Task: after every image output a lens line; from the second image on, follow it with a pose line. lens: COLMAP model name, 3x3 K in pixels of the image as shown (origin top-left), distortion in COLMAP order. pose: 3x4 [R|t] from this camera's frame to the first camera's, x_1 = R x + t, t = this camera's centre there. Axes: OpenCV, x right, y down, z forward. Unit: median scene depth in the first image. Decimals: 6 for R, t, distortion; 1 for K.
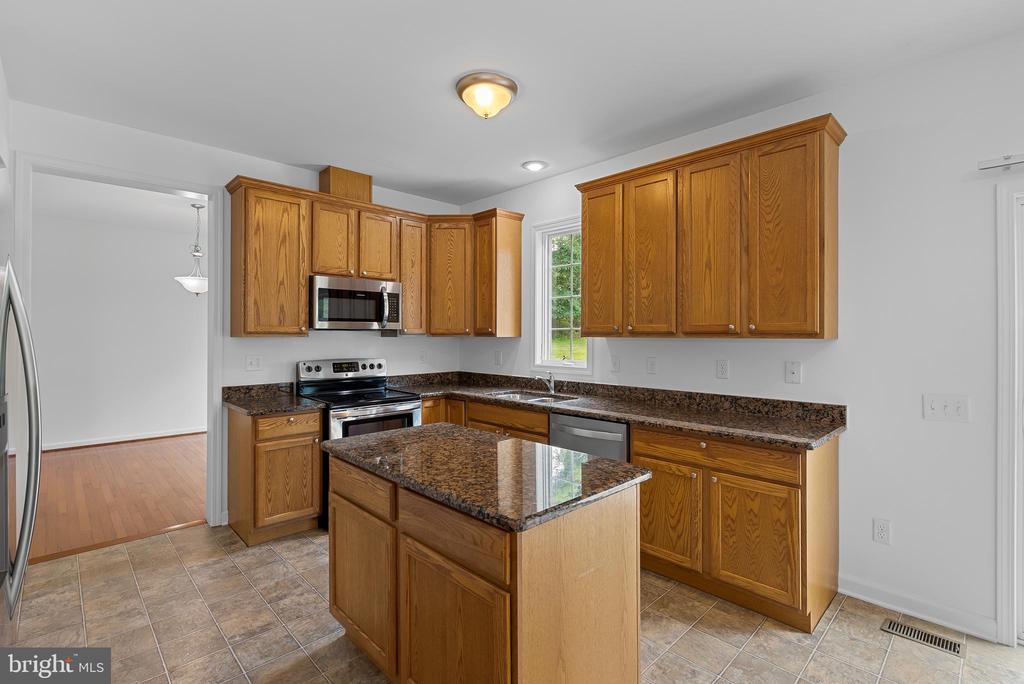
lens RADIAL K [[469.4, 0, 506.4], [0, 469.4, 336.5], [0, 0, 1]] dist [-0.028831, 0.018984]
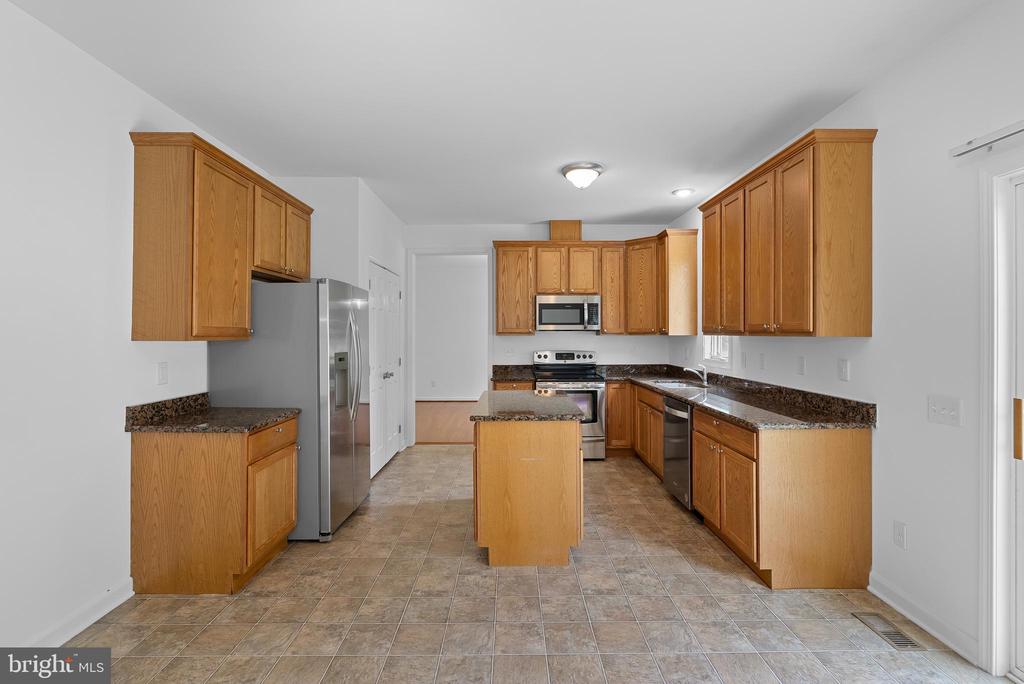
lens RADIAL K [[488.9, 0, 514.5], [0, 488.9, 337.0], [0, 0, 1]] dist [0.093398, -0.000071]
pose [[0.725480, 0.001904, -0.688240, 0.598528], [0.000151, 0.999996, 0.002925, 0.001379], [0.688243, -0.002226, 0.725477, -0.208947]]
